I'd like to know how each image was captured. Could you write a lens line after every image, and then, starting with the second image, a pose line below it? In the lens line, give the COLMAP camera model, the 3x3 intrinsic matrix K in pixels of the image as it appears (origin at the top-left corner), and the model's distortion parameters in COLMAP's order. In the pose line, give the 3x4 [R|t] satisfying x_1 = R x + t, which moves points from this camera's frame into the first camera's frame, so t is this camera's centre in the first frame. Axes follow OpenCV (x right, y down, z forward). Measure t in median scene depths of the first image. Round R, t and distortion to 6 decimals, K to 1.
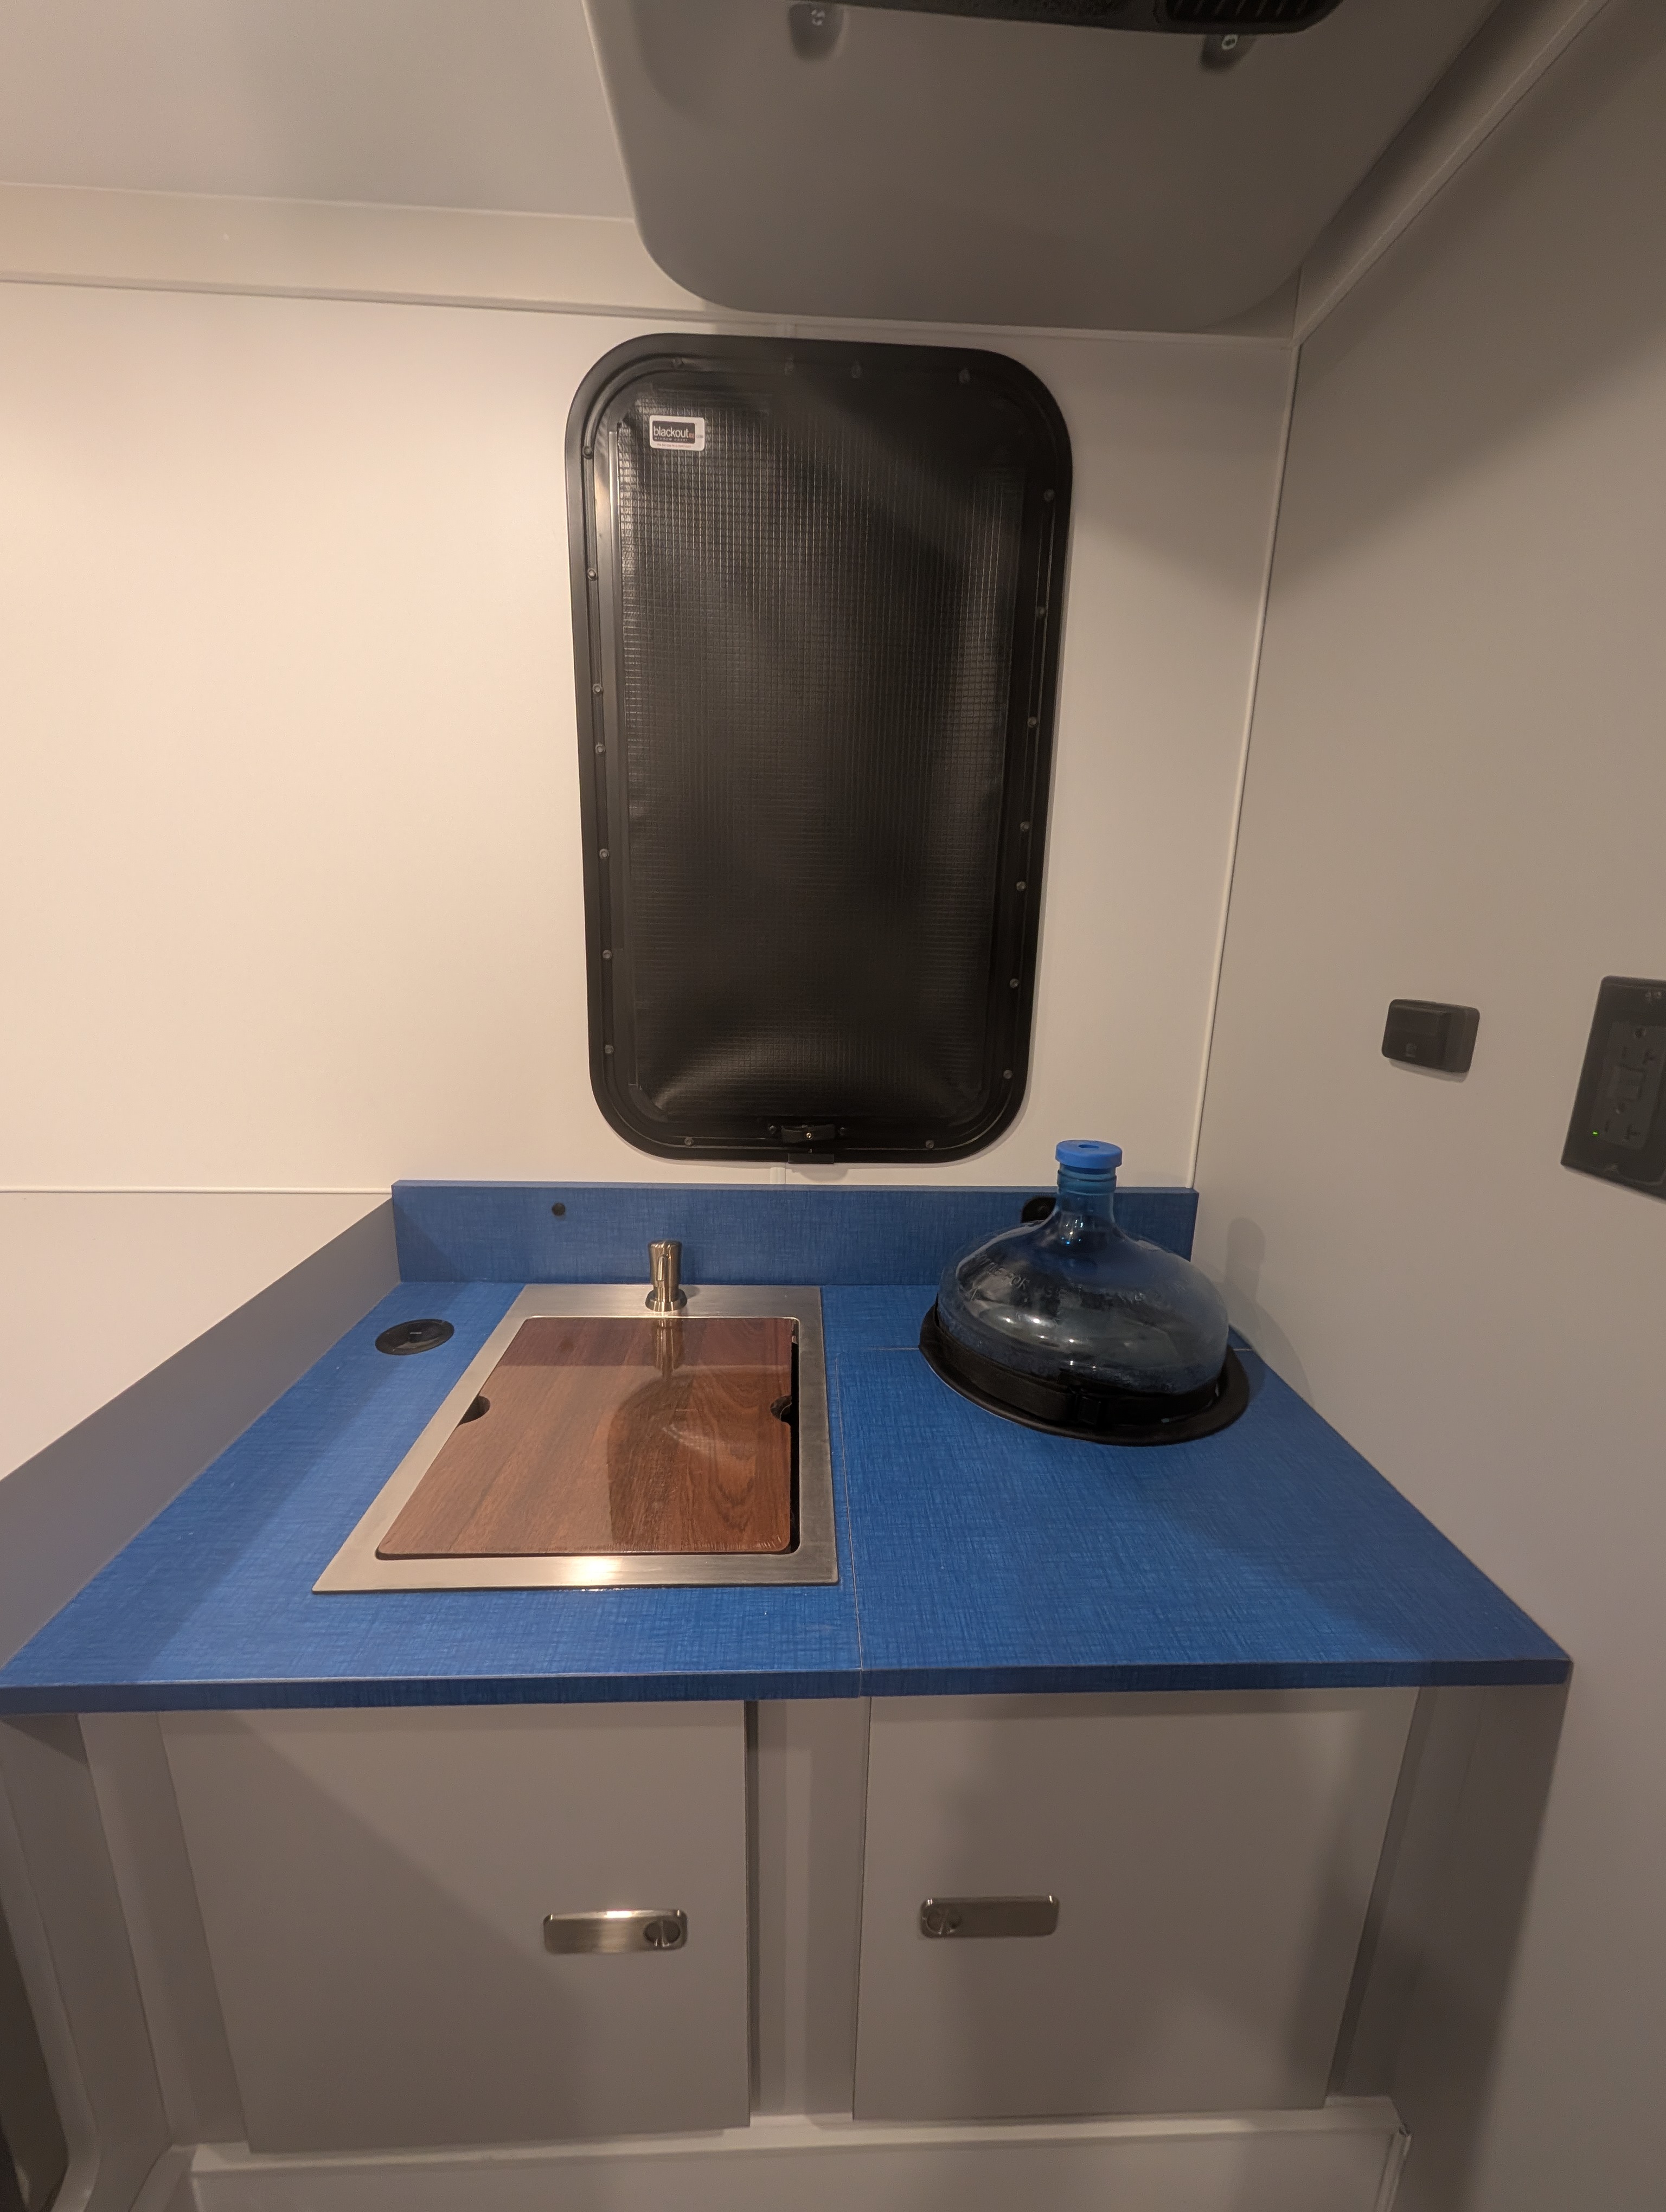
lens RADIAL K [[837.8, 0, 824.3], [0, 837.8, 1113.7], [0, 0, 1]] dist [-0.001967, 0.000477]
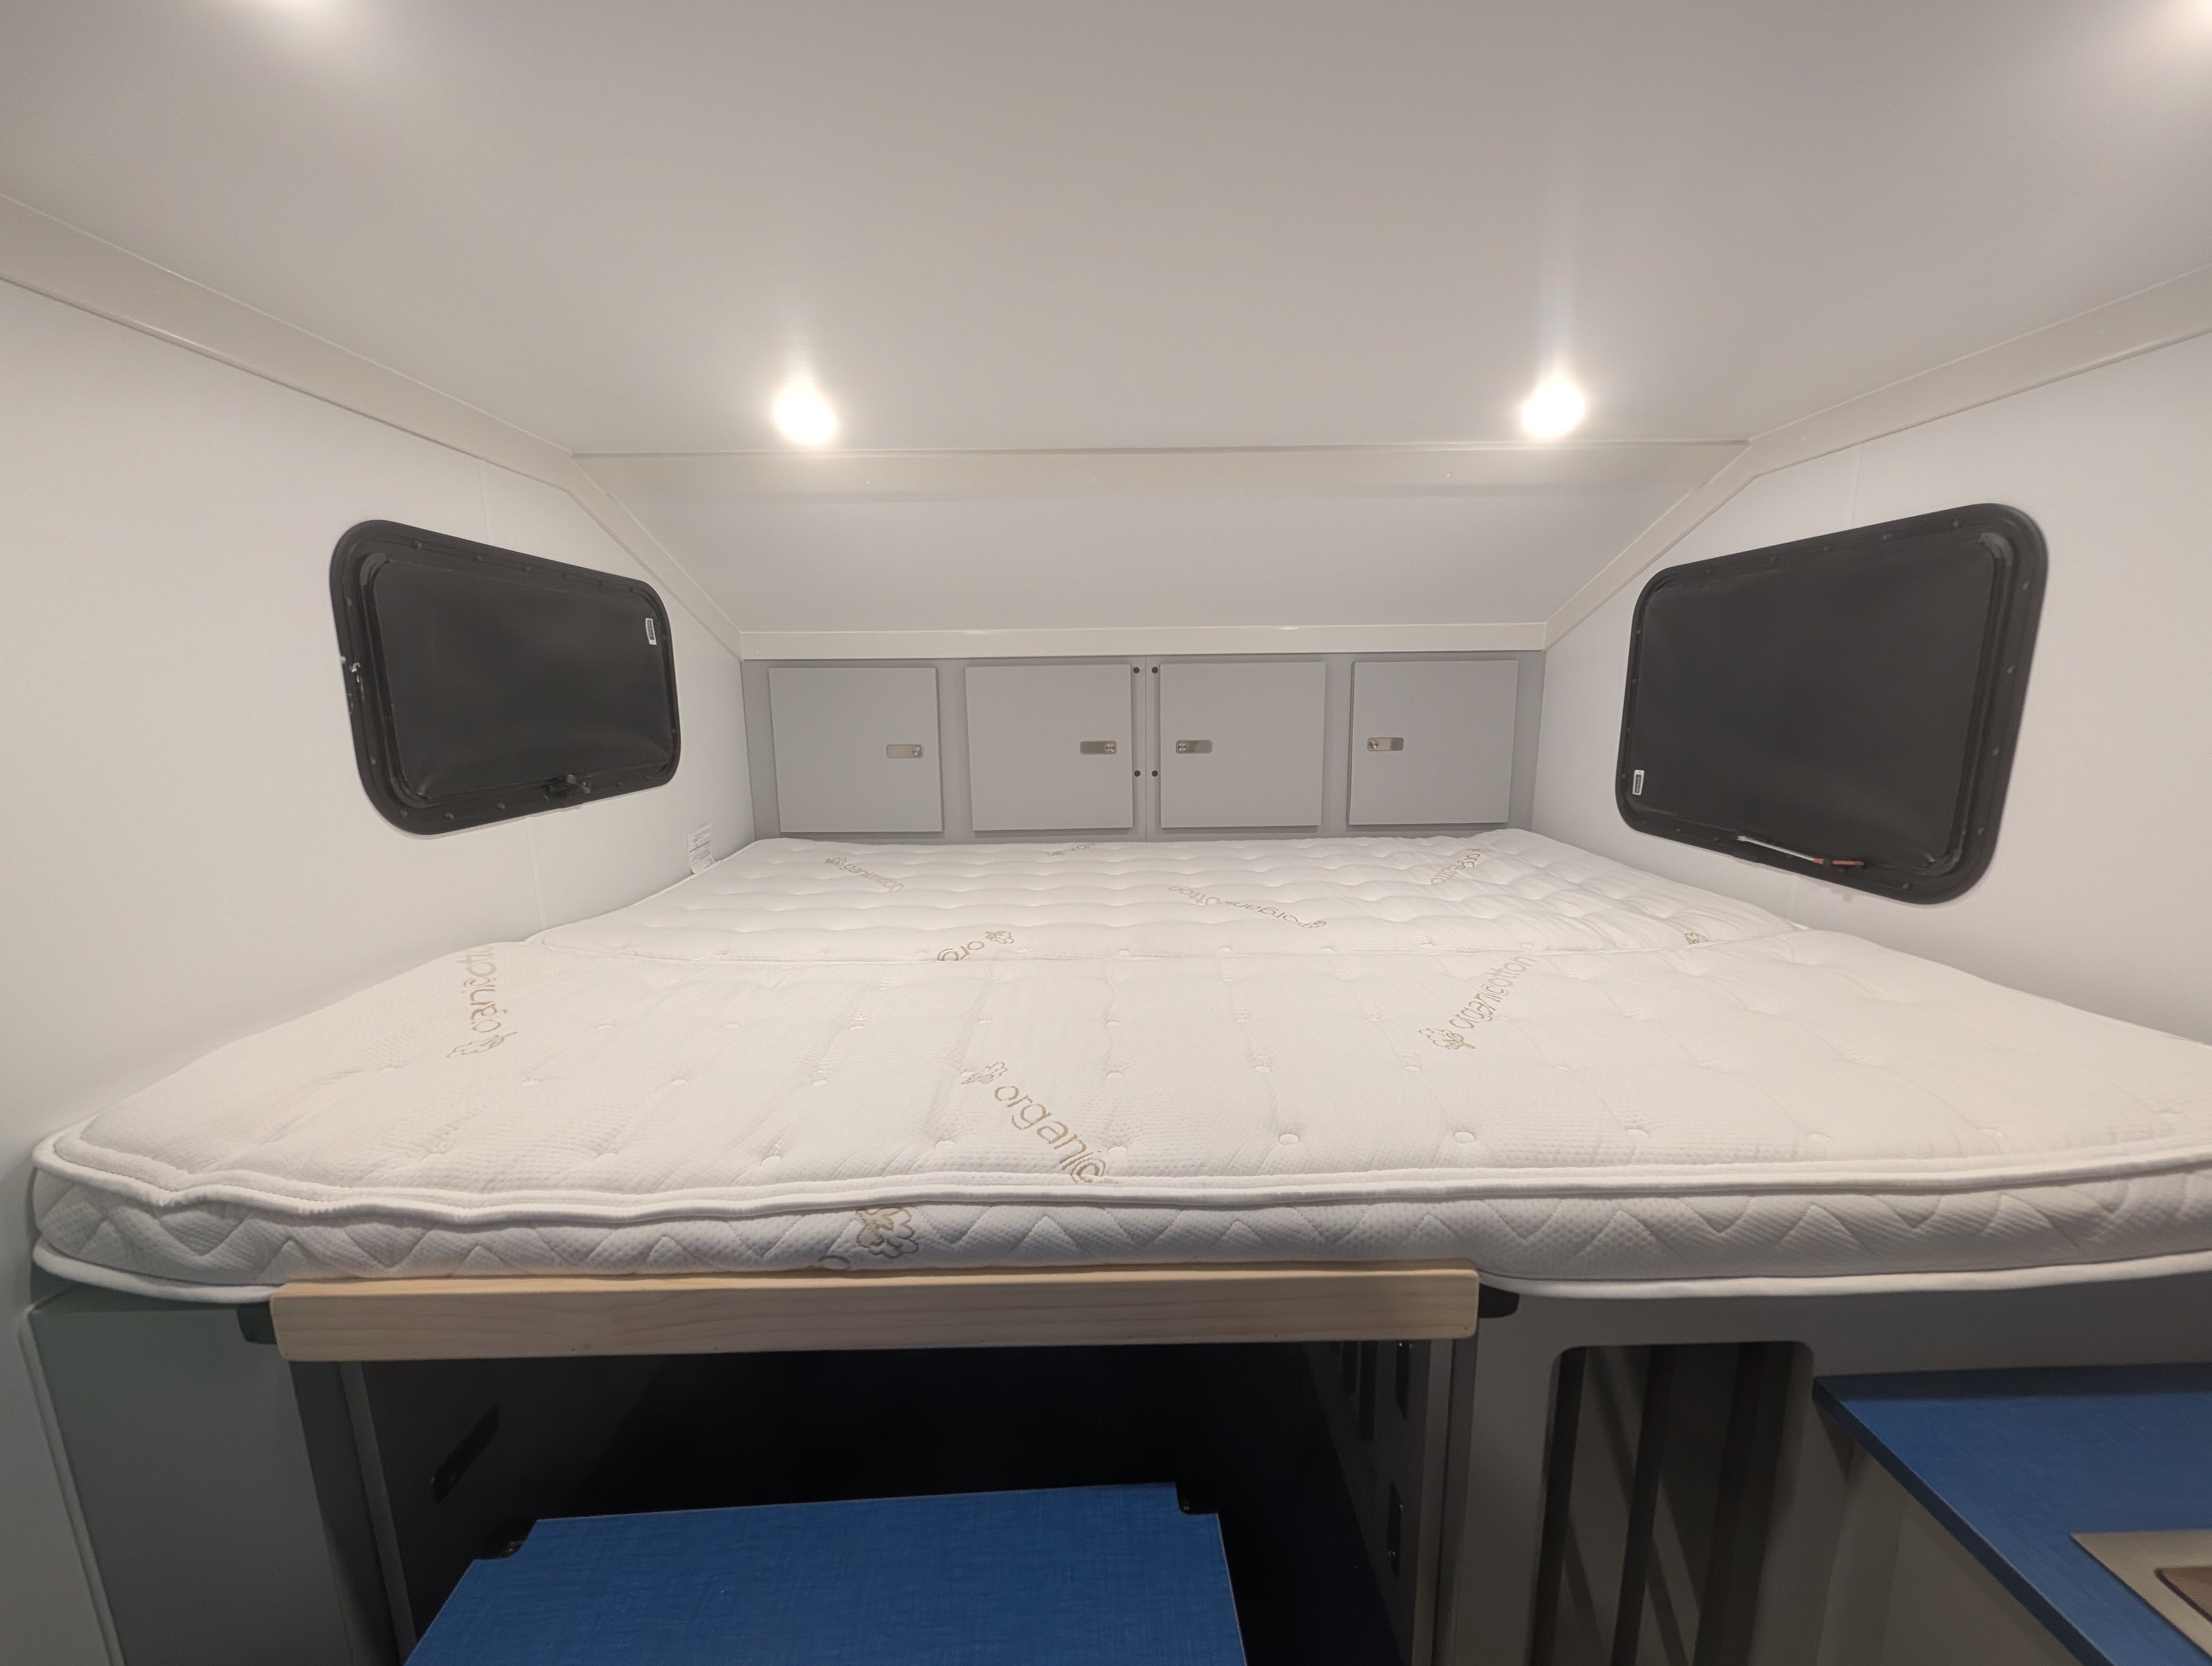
lens RADIAL K [[837.8, 0, 1105.7], [0, 837.8, 832.3], [0, 0, 1]] dist [-0.001967, 0.000477]
pose [[-0.023745, 0.153813, -0.987815, 0.252362], [-0.220379, 0.962981, 0.155243, -0.152085], [0.975125, 0.221380, 0.011031, -0.322242]]
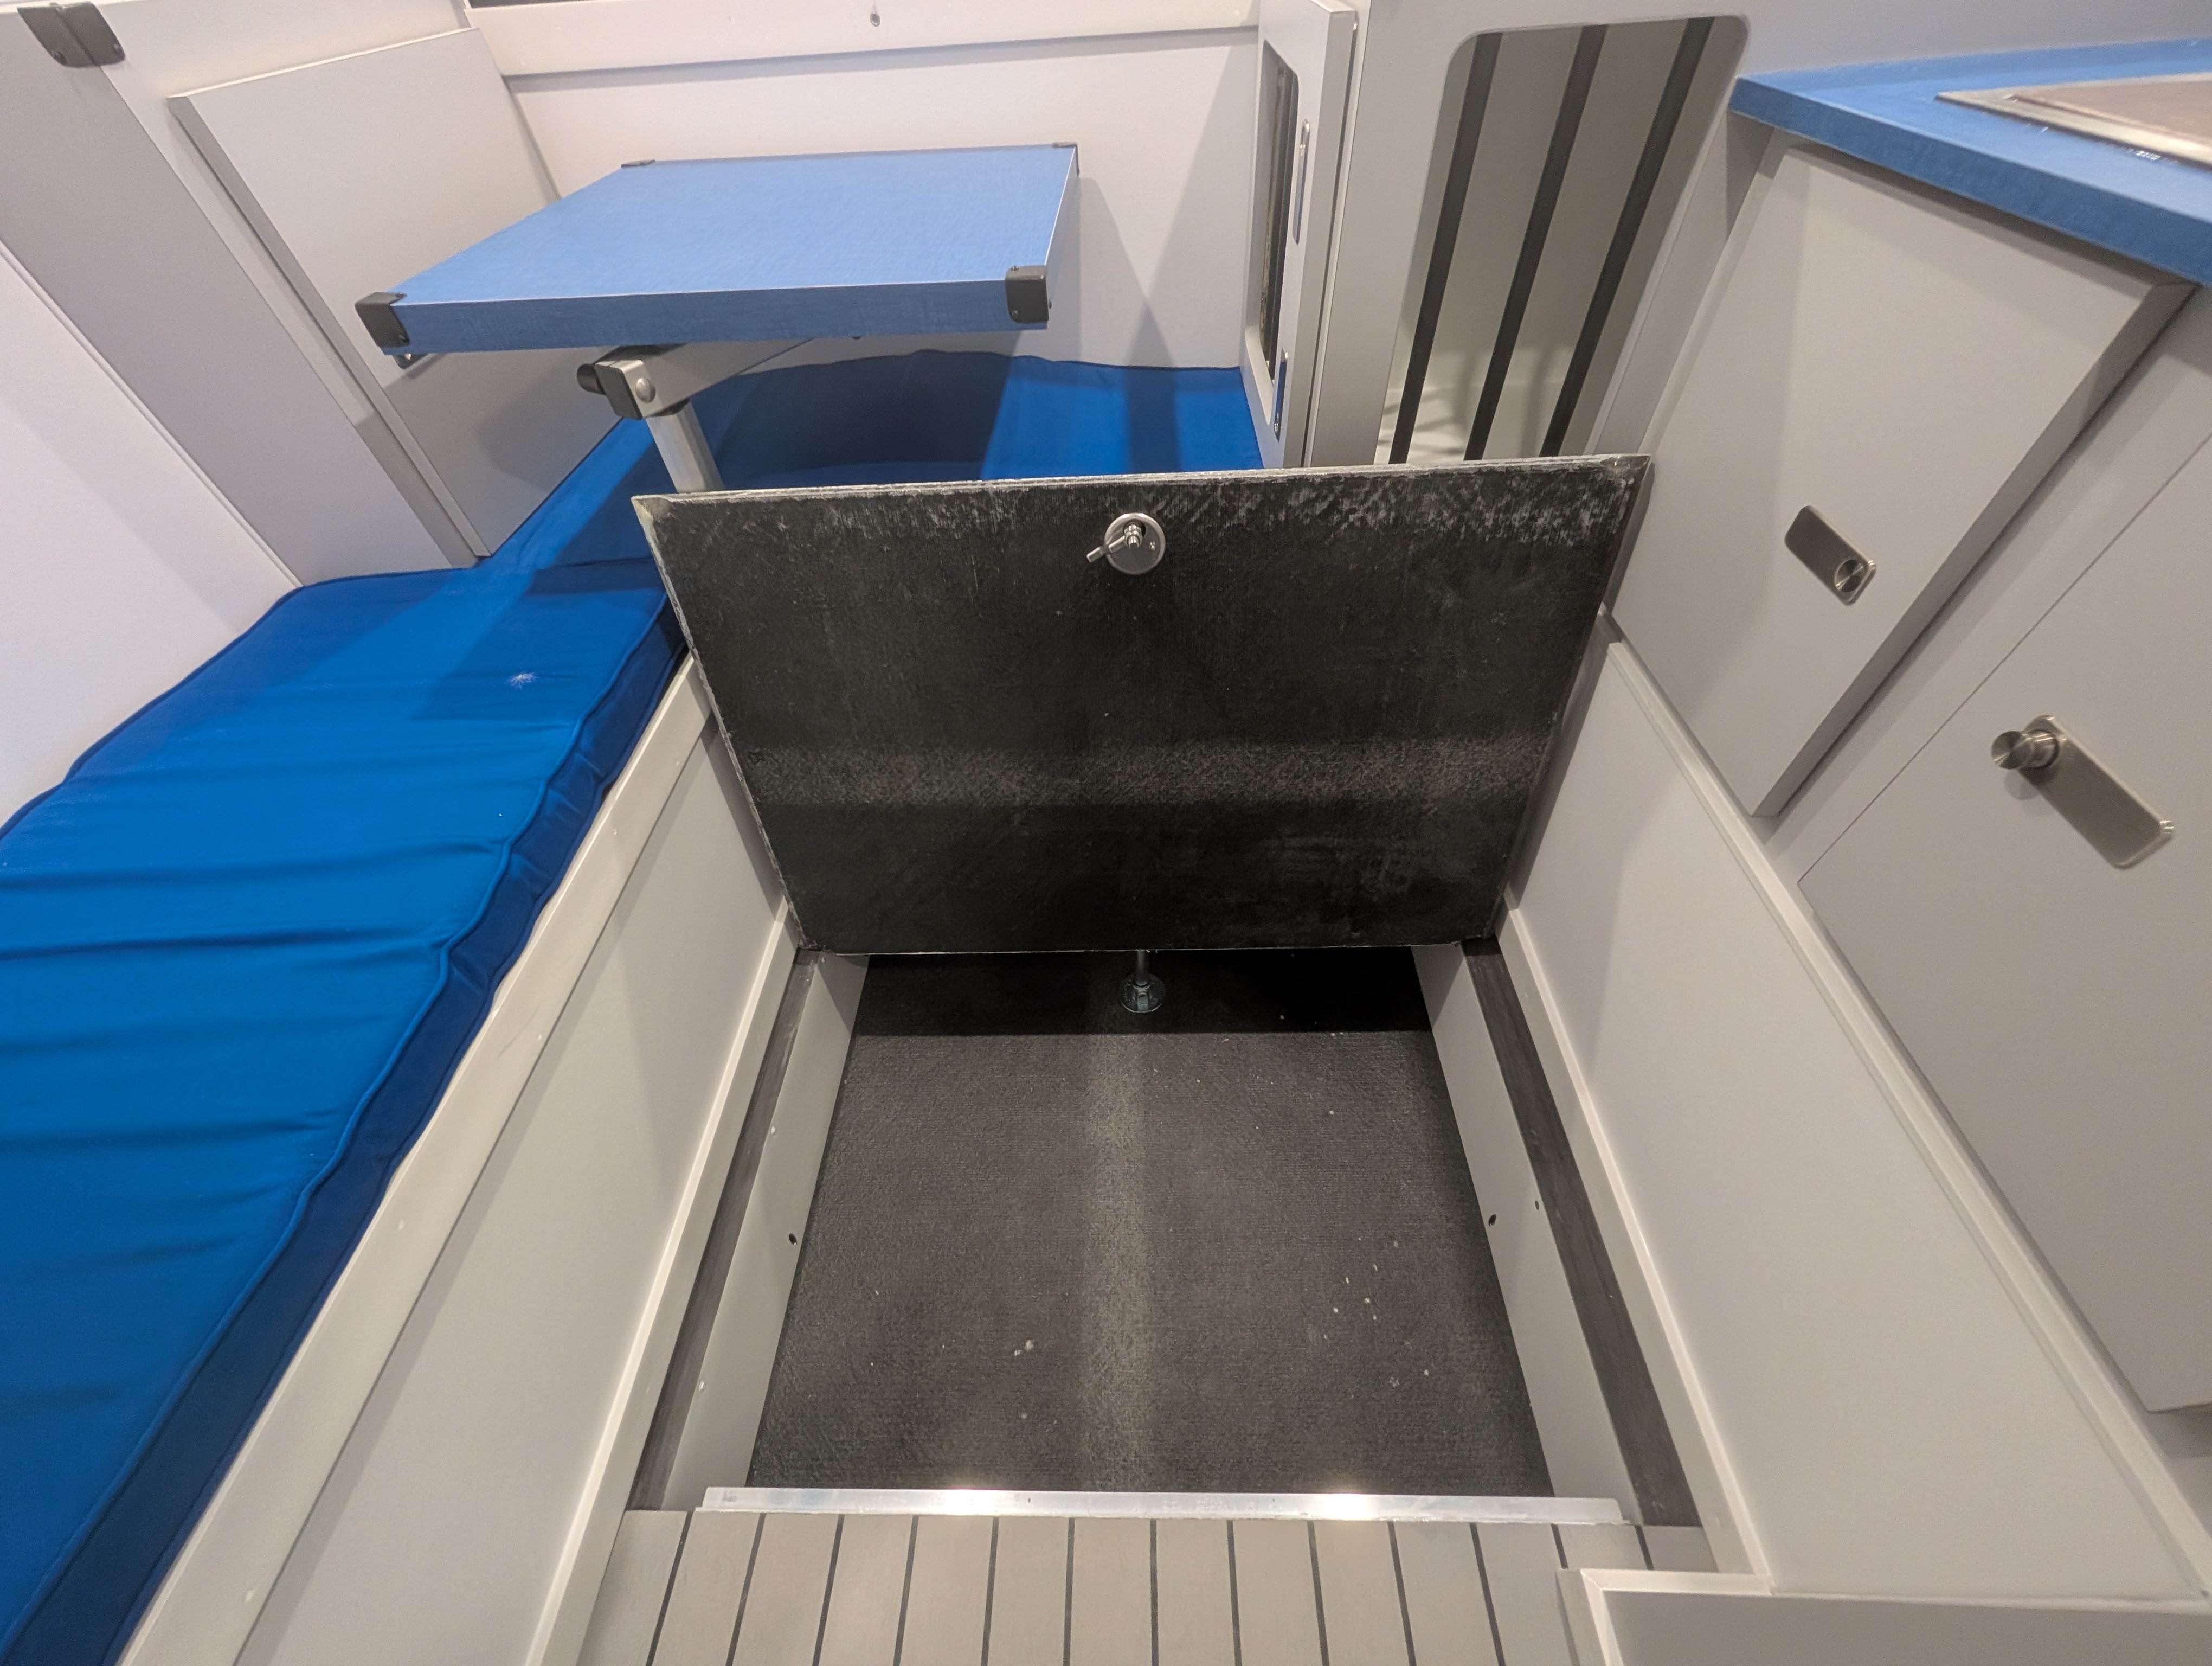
lens RADIAL K [[837.8, 0, 1110.8], [0, 837.8, 840.6], [0, 0, 1]] dist [-0.001967, 0.000477]
pose [[-0.043234, 0.738935, -0.672388, 0.564355], [-0.187583, 0.655044, 0.731936, 0.392702], [0.981297, 0.157773, 0.110291, -0.014039]]
